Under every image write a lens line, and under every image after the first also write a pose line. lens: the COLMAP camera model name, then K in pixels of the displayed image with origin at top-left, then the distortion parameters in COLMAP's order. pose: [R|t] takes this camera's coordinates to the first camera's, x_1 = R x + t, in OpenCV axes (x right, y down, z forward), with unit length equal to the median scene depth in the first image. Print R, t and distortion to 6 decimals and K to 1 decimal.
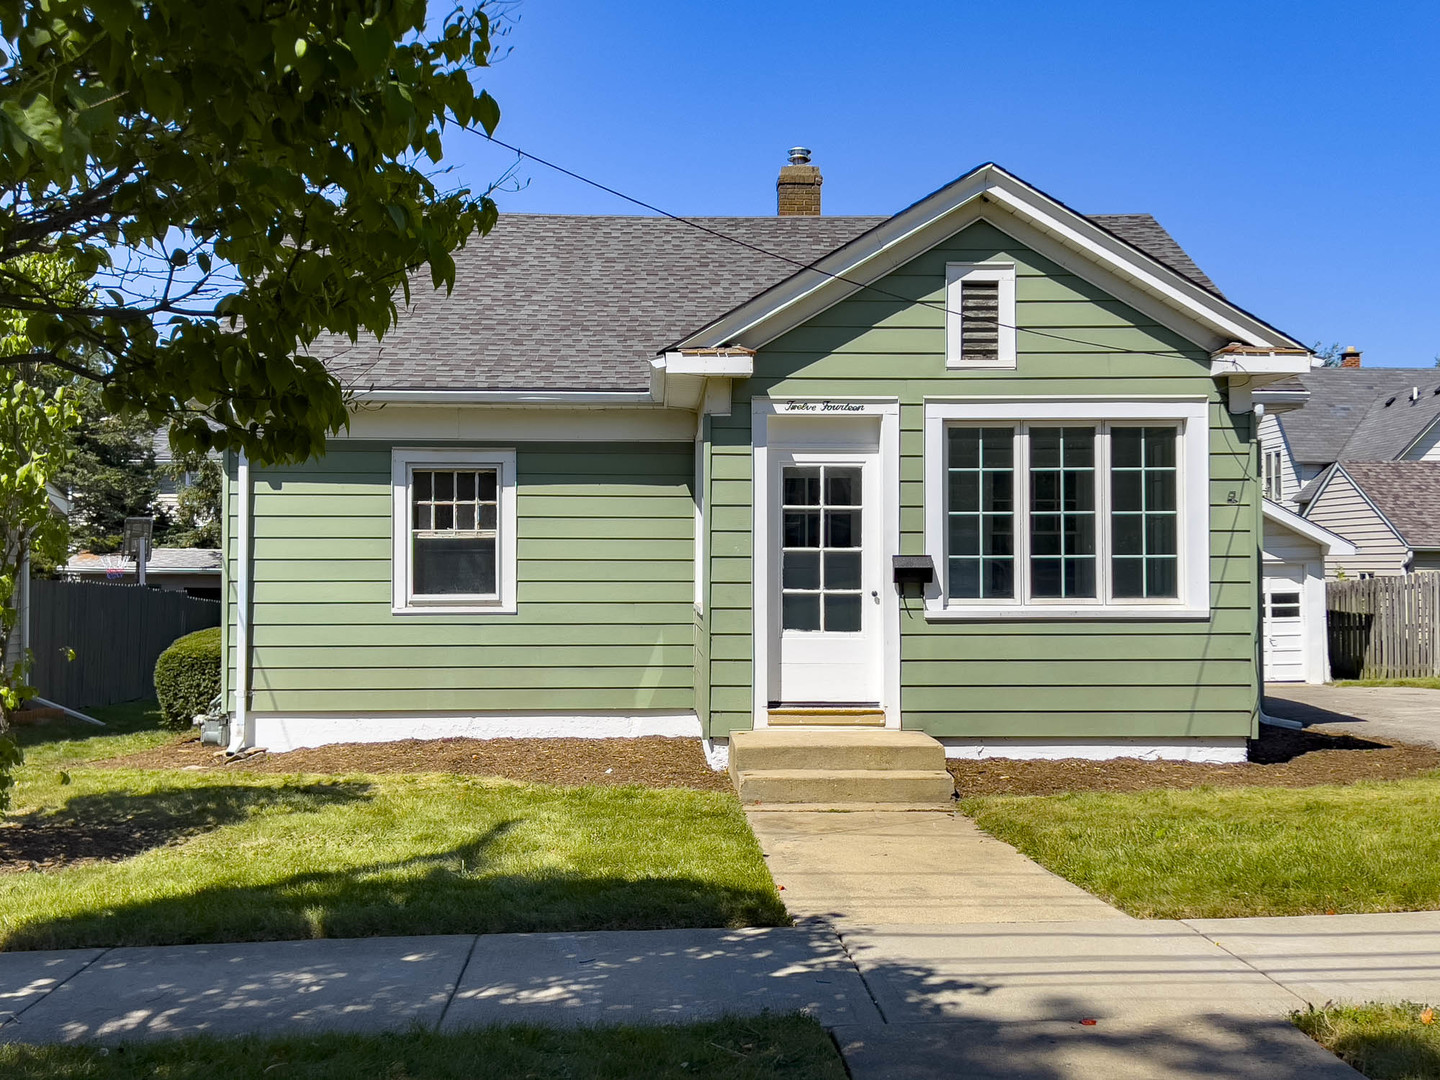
lens RADIAL K [[1554.7, 0, 718.4], [0, 1554.7, 549.5], [0, 0, 1]] dist [0.090669, 0.000000]
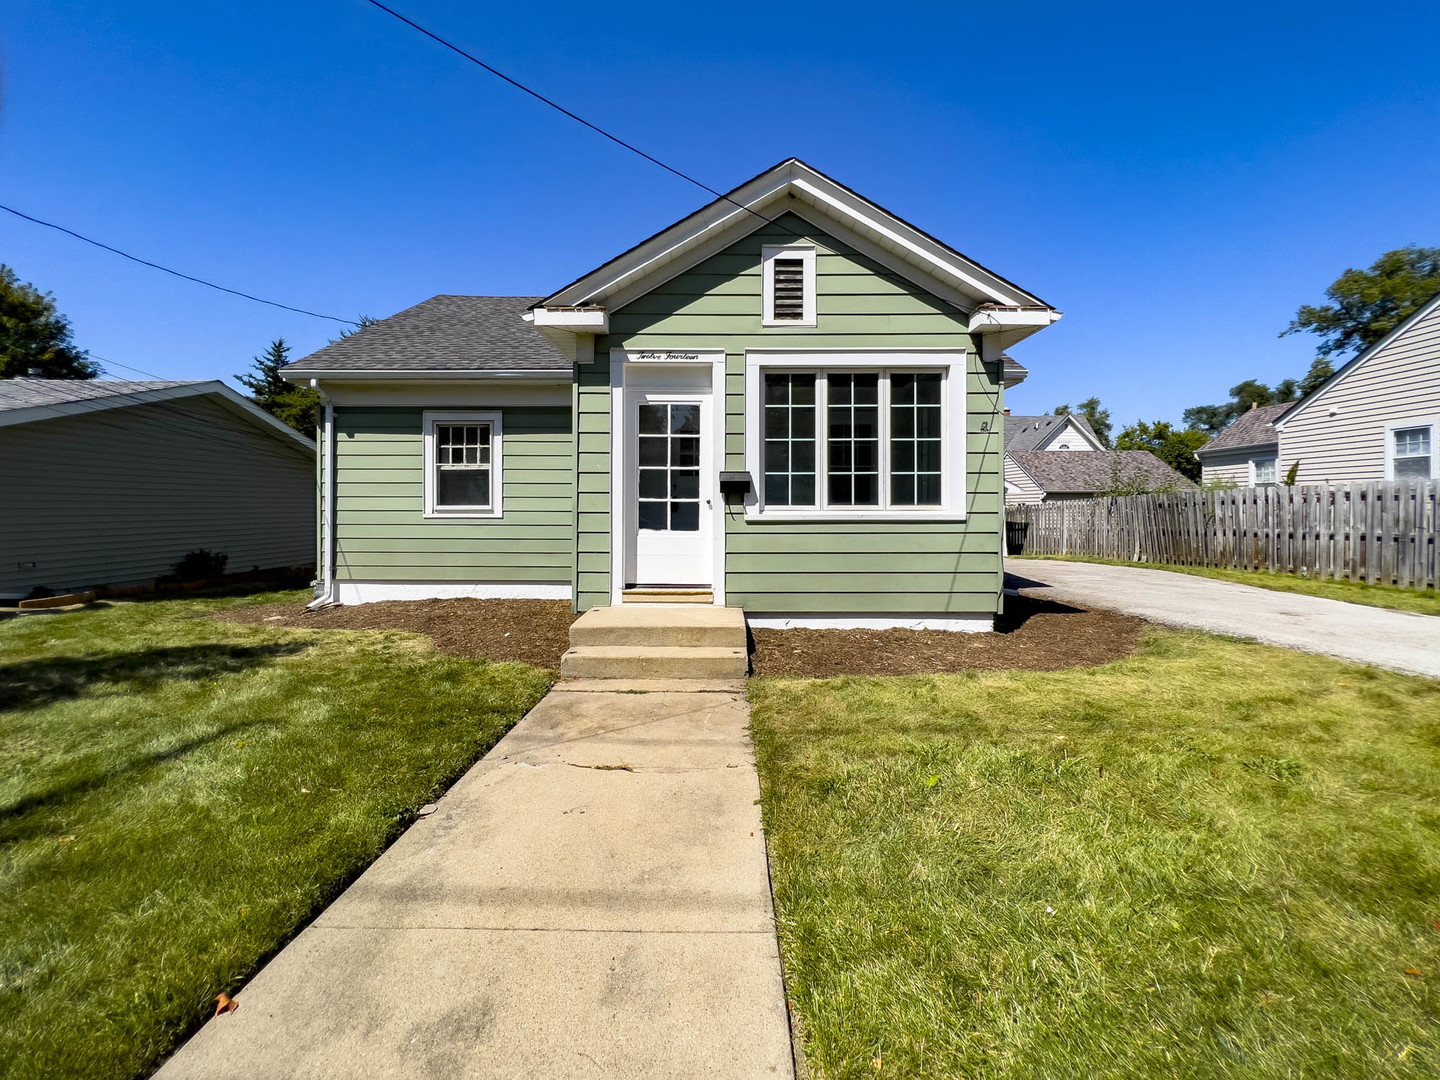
lens RADIAL K [[581.5, 0, 724.9], [0, 581.5, 511.7], [0, 0, 1]] dist [0.000264, 0.000304]
pose [[0.998727, 0.002472, -0.050390, 0.138842], [-0.001501, 0.999813, 0.019286, 0.027422], [0.050428, -0.019186, 0.998543, 0.512273]]
